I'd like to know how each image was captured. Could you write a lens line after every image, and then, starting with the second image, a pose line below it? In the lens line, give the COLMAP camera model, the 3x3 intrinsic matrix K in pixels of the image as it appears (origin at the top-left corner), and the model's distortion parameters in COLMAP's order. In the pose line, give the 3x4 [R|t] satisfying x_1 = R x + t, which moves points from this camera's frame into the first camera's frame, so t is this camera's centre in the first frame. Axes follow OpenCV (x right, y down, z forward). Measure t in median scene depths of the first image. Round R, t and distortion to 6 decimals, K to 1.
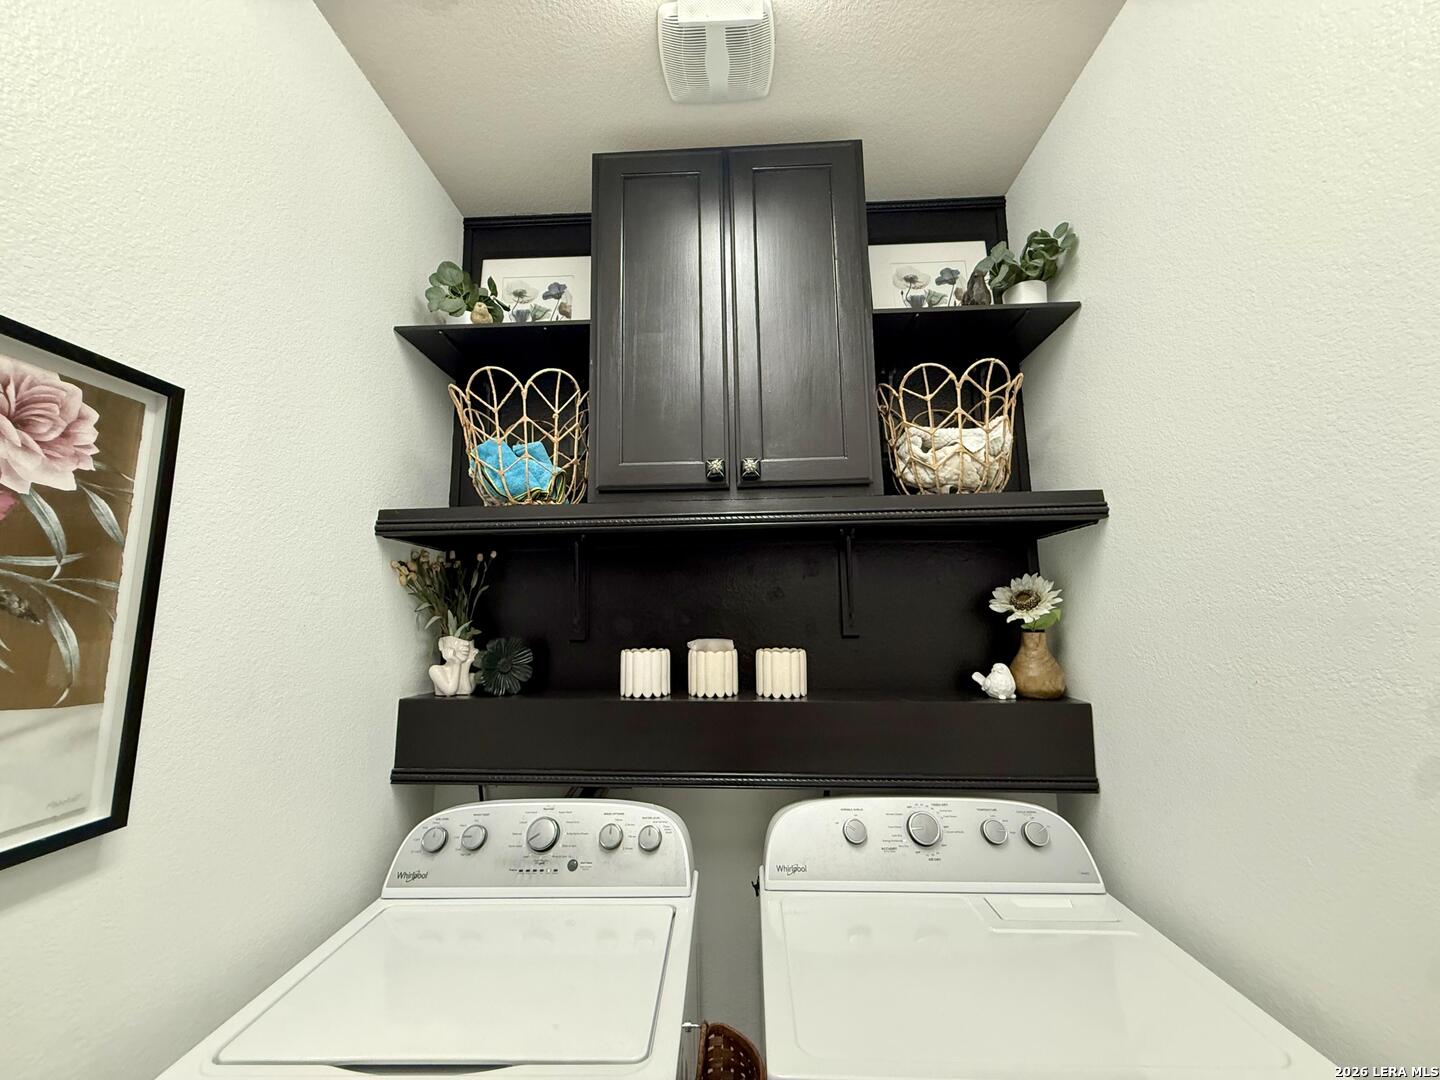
lens RADIAL K [[574.2, 0, 714.8], [0, 574.2, 537.6], [0, 0, 1]] dist [0.001699, 0.000321]
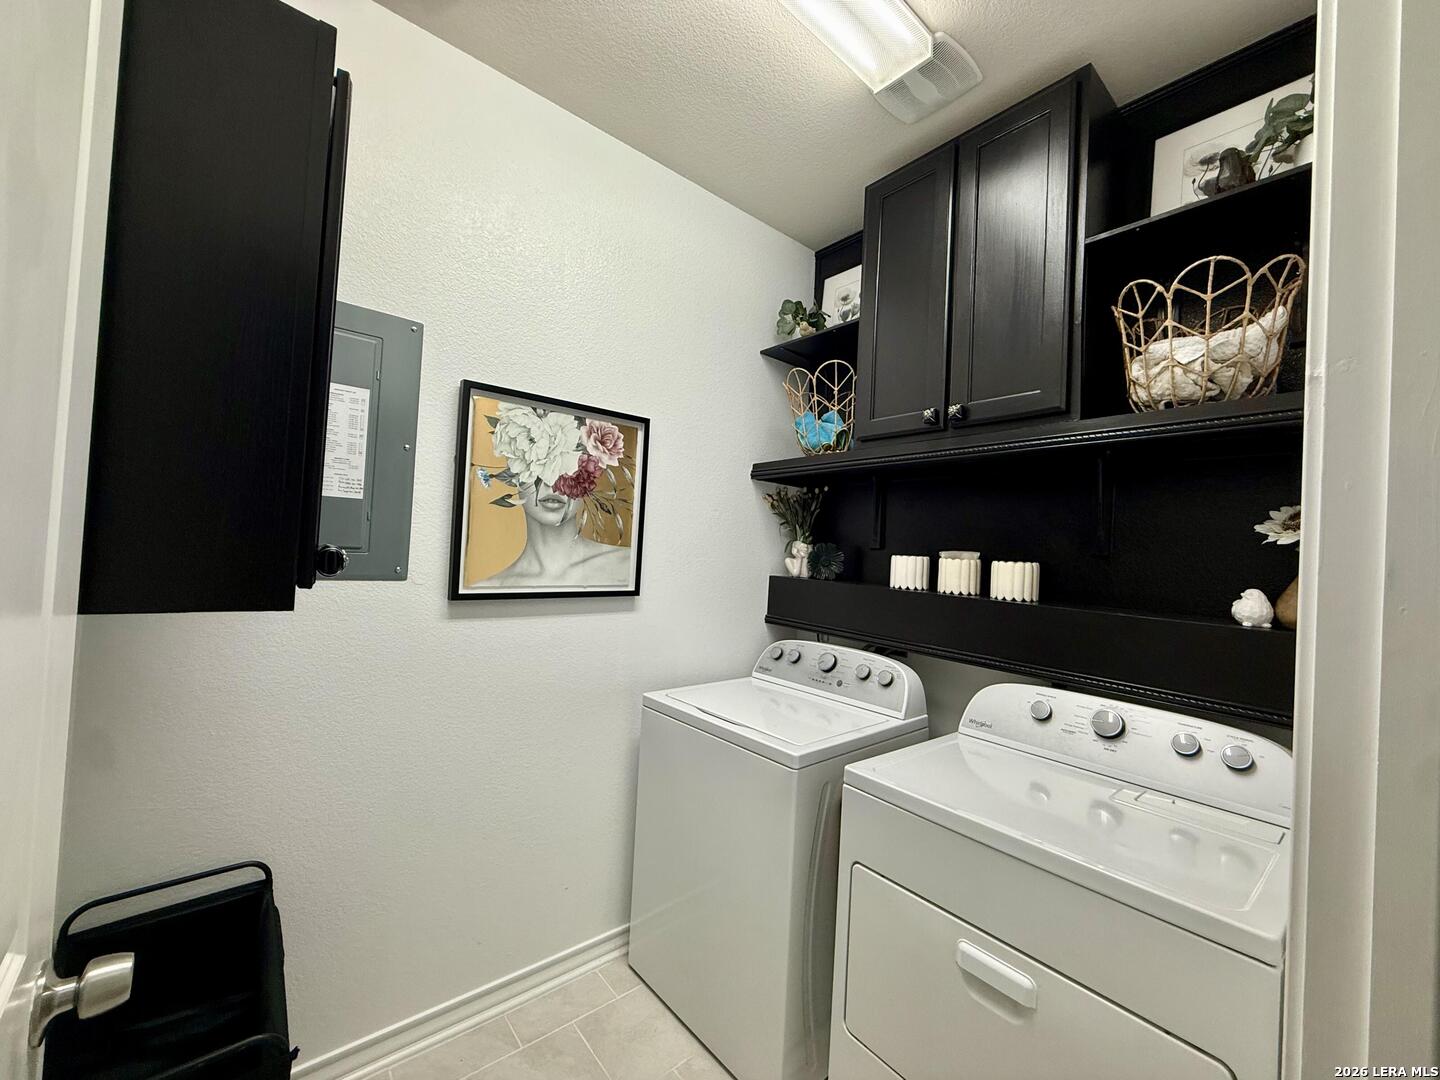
lens RADIAL K [[574.2, 0, 717.3], [0, 574.2, 537.9], [0, 0, 1]] dist [0.001699, 0.000321]
pose [[0.668269, 0.030478, -0.743295, 0.637534], [0.042849, 0.995925, 0.079361, 0.031690], [0.742685, -0.084884, 0.664239, -0.243731]]
